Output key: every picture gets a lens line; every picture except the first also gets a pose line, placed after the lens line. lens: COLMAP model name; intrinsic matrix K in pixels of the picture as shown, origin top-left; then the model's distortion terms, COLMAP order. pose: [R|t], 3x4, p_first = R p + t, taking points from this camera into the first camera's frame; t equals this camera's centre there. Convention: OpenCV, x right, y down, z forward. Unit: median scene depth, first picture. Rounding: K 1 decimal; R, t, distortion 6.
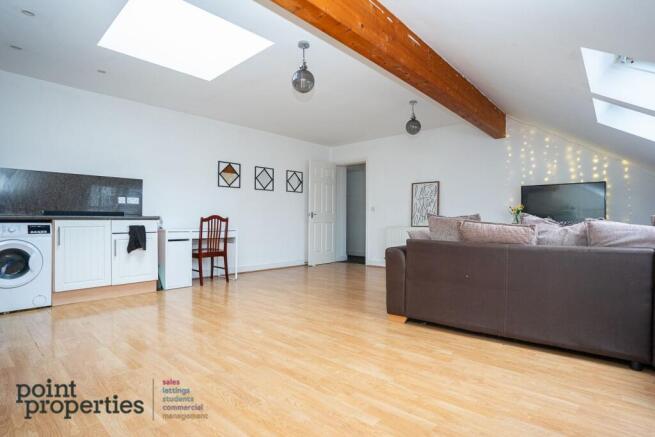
lens RADIAL K [[321.0, 0, 336.0], [0, 321.0, 217.5], [0, 0, 1]] dist [-0.080705, 0.034805]
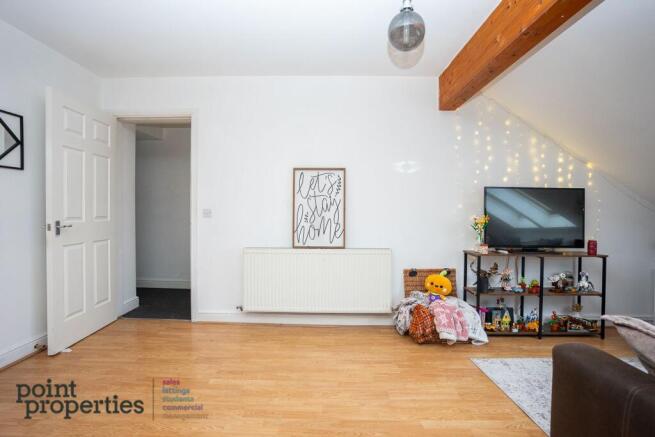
lens RADIAL K [[321.0, 0, 336.0], [0, 321.0, 217.5], [0, 0, 1]] dist [-0.080705, 0.034805]
pose [[0.769674, -0.011672, 0.638330, -0.073648], [-0.013790, 0.999296, 0.034899, -0.054934], [-0.638288, -0.035664, 0.768971, 0.684238]]
